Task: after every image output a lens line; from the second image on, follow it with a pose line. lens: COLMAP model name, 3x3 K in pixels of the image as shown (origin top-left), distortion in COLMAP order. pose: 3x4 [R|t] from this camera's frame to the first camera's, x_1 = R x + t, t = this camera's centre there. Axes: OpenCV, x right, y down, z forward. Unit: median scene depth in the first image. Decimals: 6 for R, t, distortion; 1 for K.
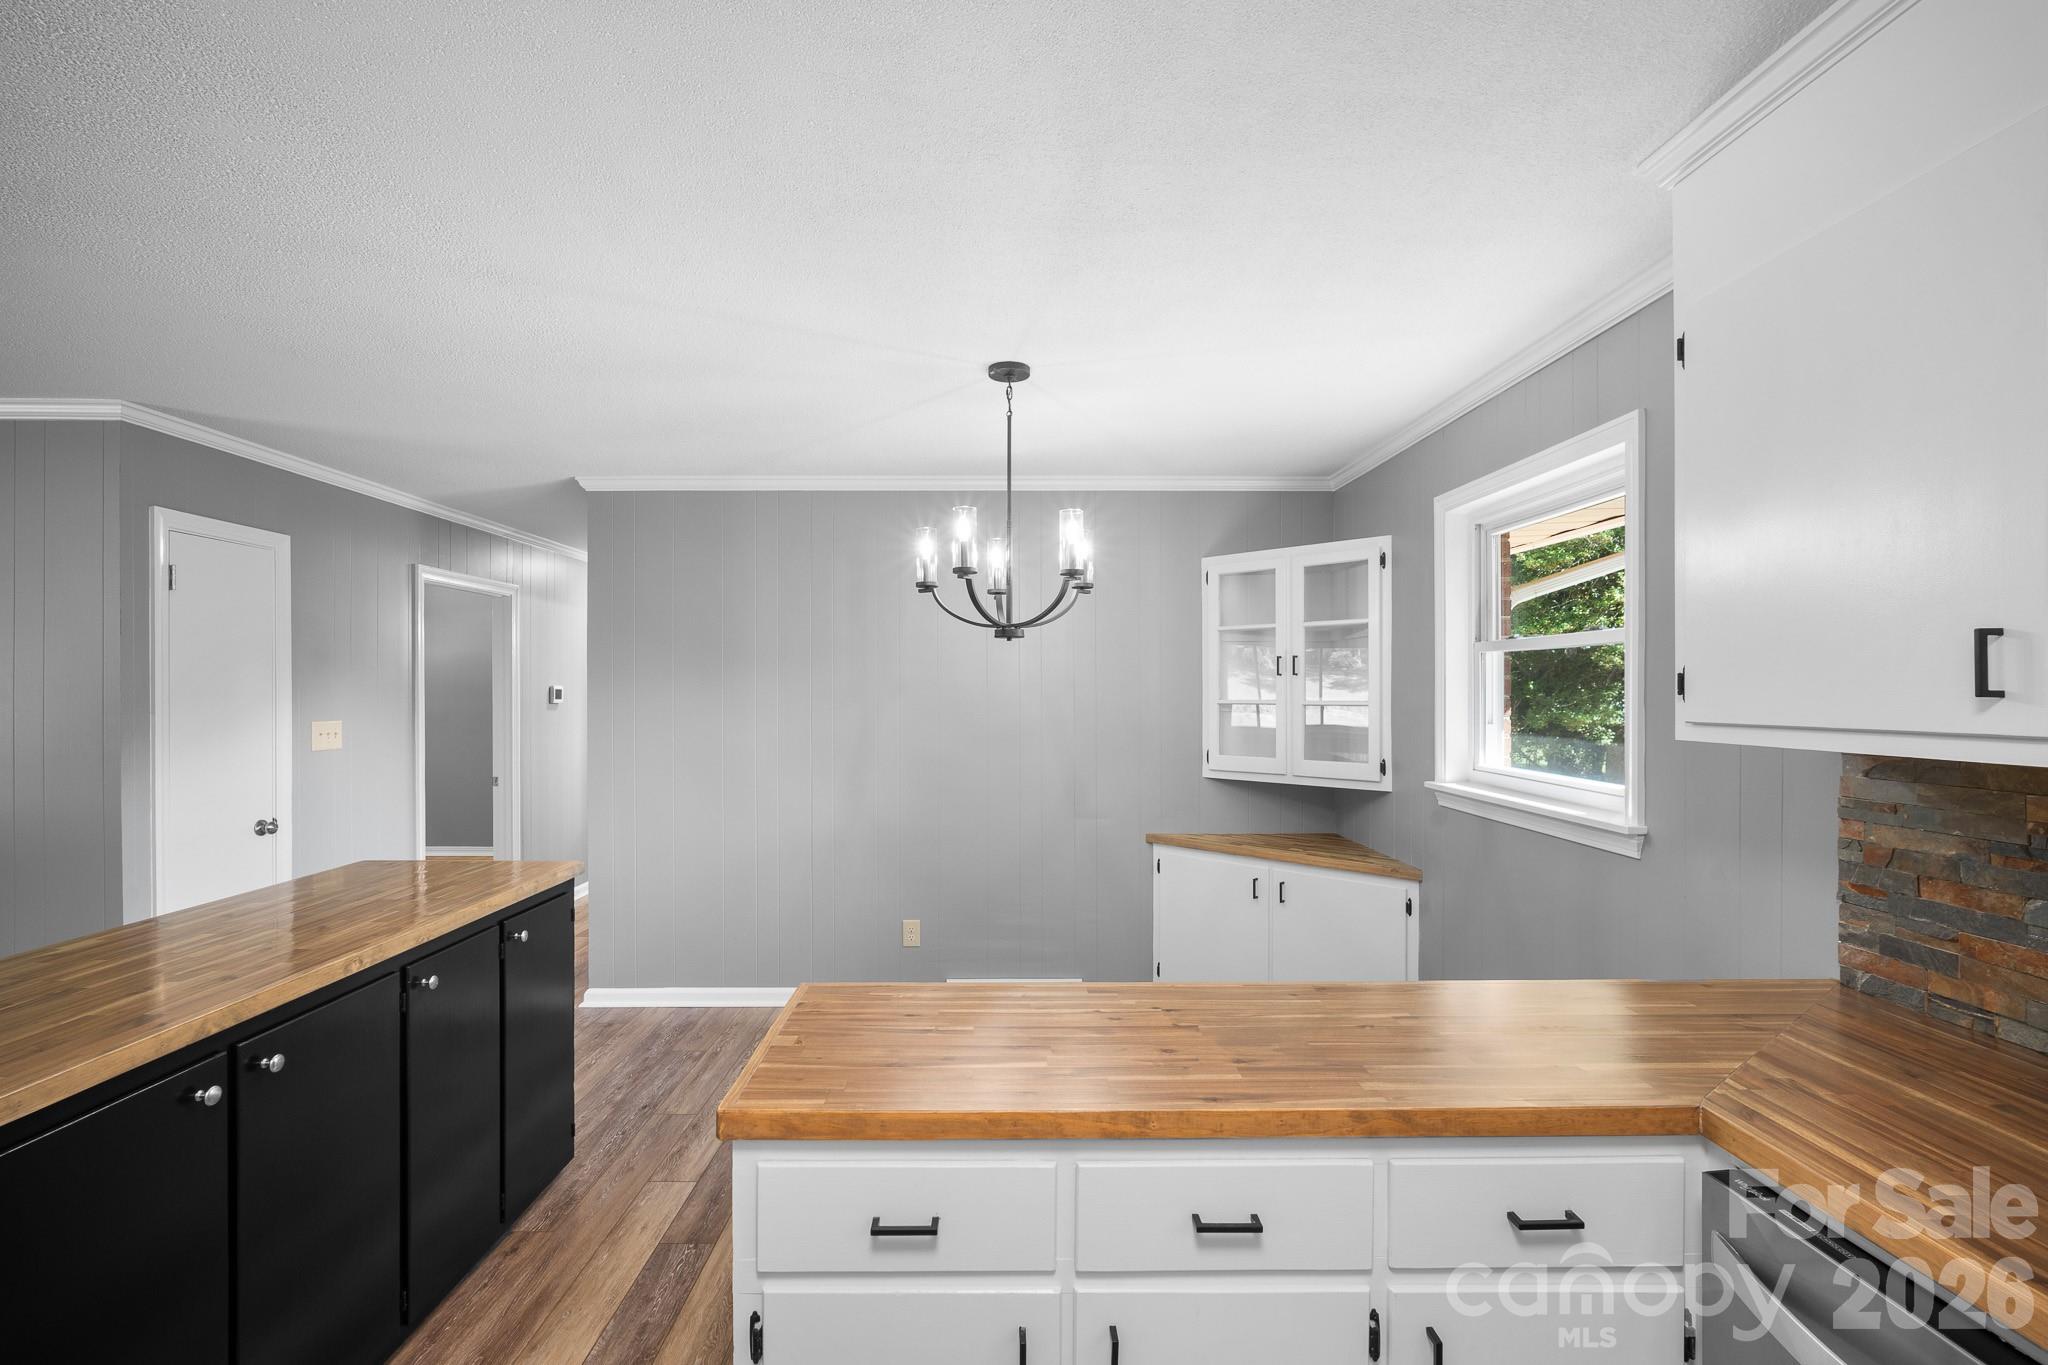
lens RADIAL K [[898.9, 0, 1018.5], [0, 898.9, 690.3], [0, 0, 1]] dist [-0.009504, 0.000715]
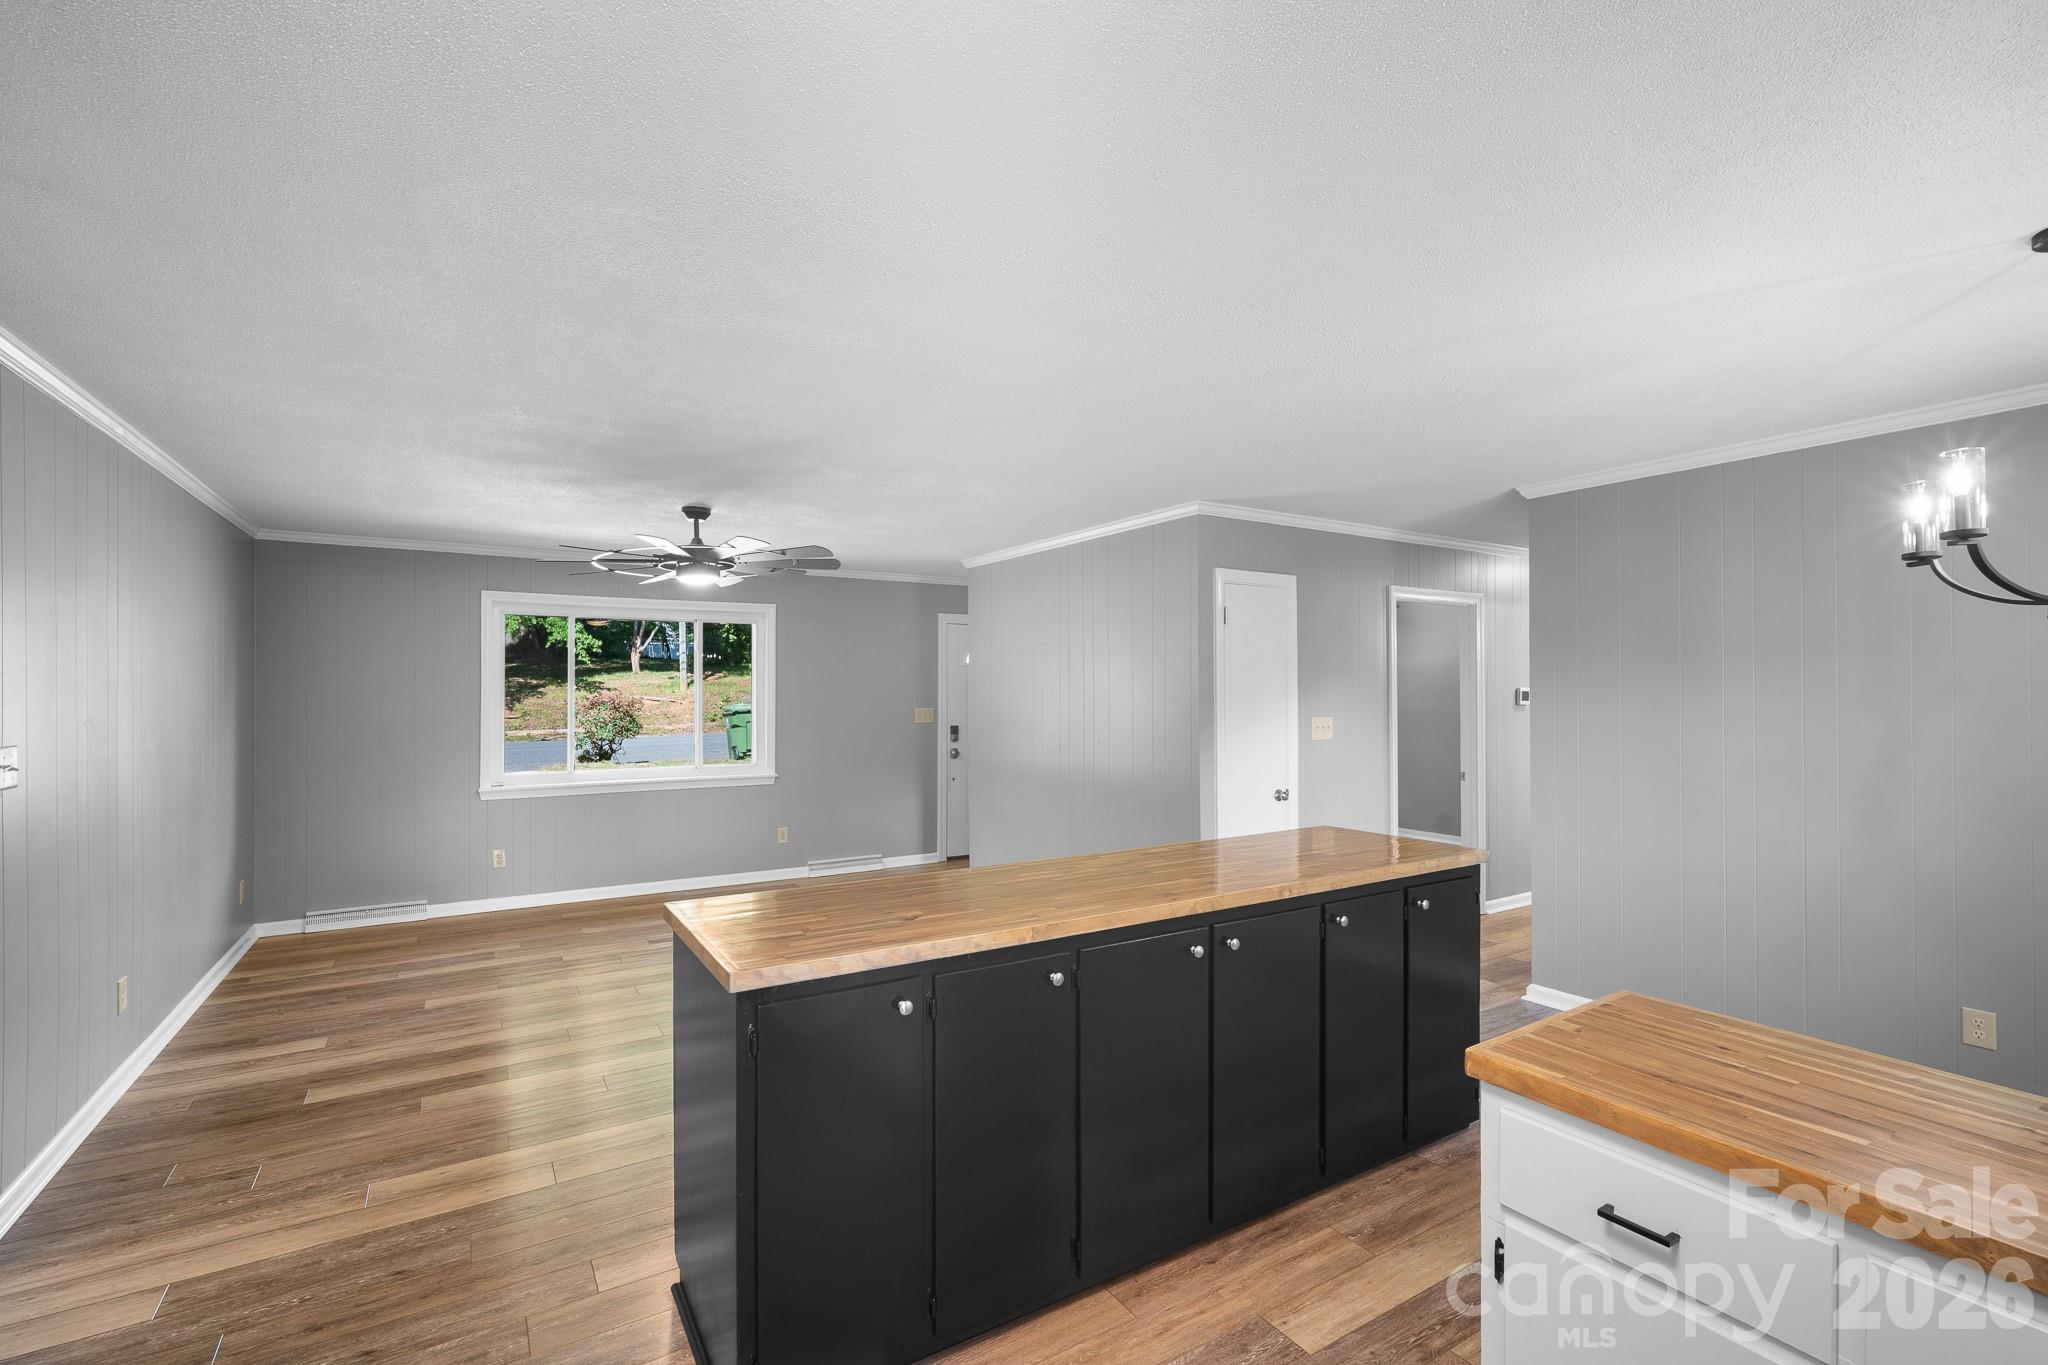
lens RADIAL K [[898.9, 0, 1014.4], [0, 898.9, 692.7], [0, 0, 1]] dist [-0.009504, 0.000715]
pose [[0.512739, -0.001040, -0.858544, 0.152366], [0.002253, 0.999997, 0.000134, -0.002510], [0.858542, -0.002002, 0.512740, -0.049246]]
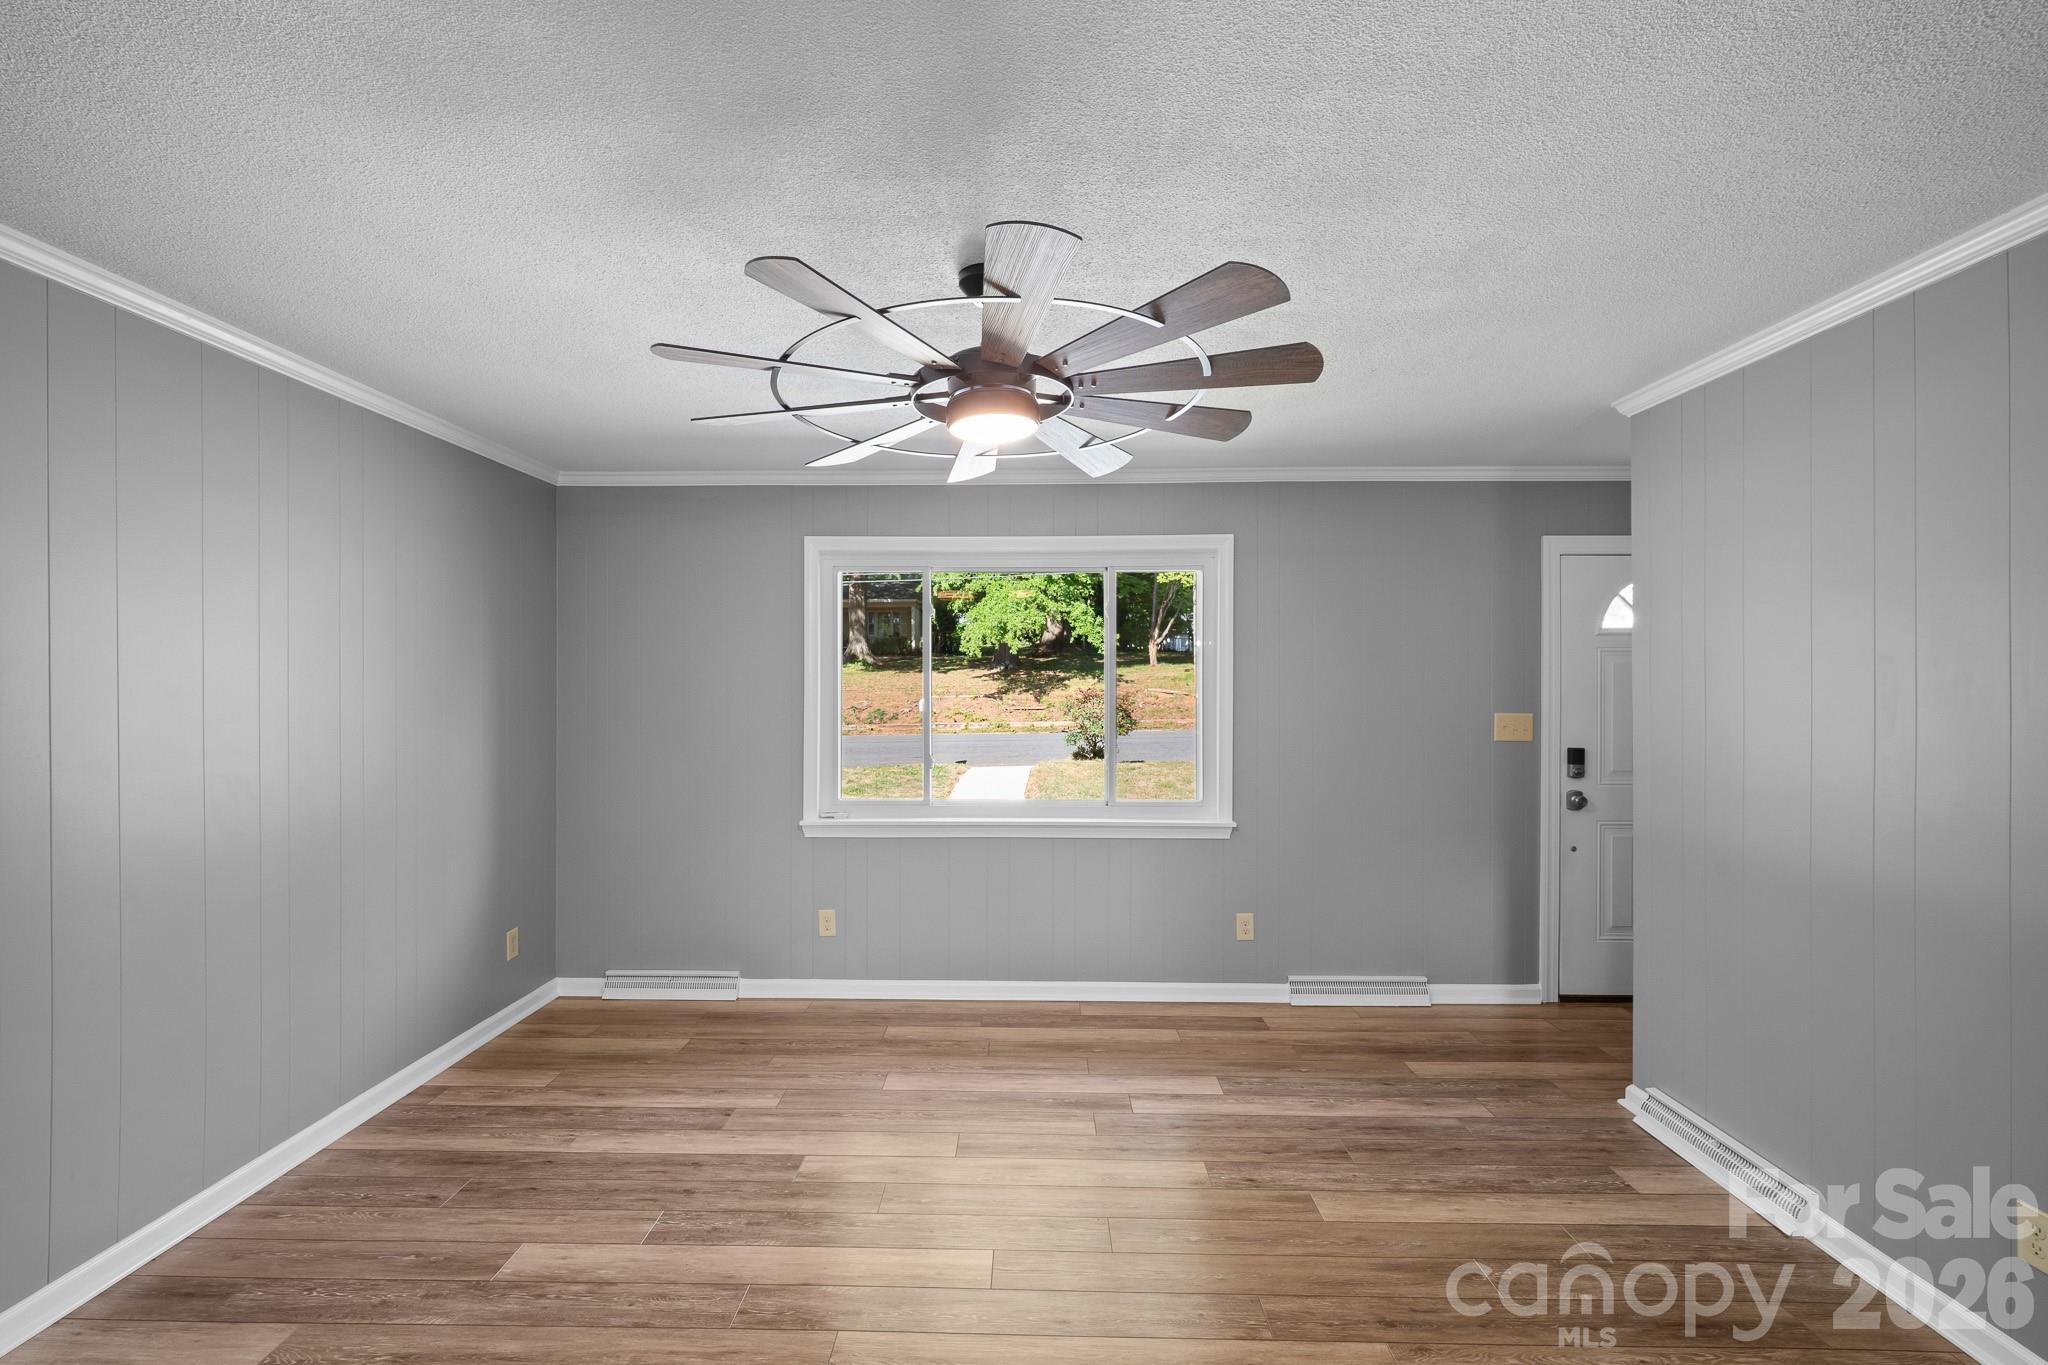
lens RADIAL K [[898.9, 0, 1021.4], [0, 898.9, 689.2], [0, 0, 1]] dist [-0.009504, 0.000715]
pose [[-0.028117, 0.003348, -0.999599, -1.320704], [-0.001125, 0.999994, 0.003381, 0.000465], [0.999604, 0.001220, -0.028114, 0.544652]]
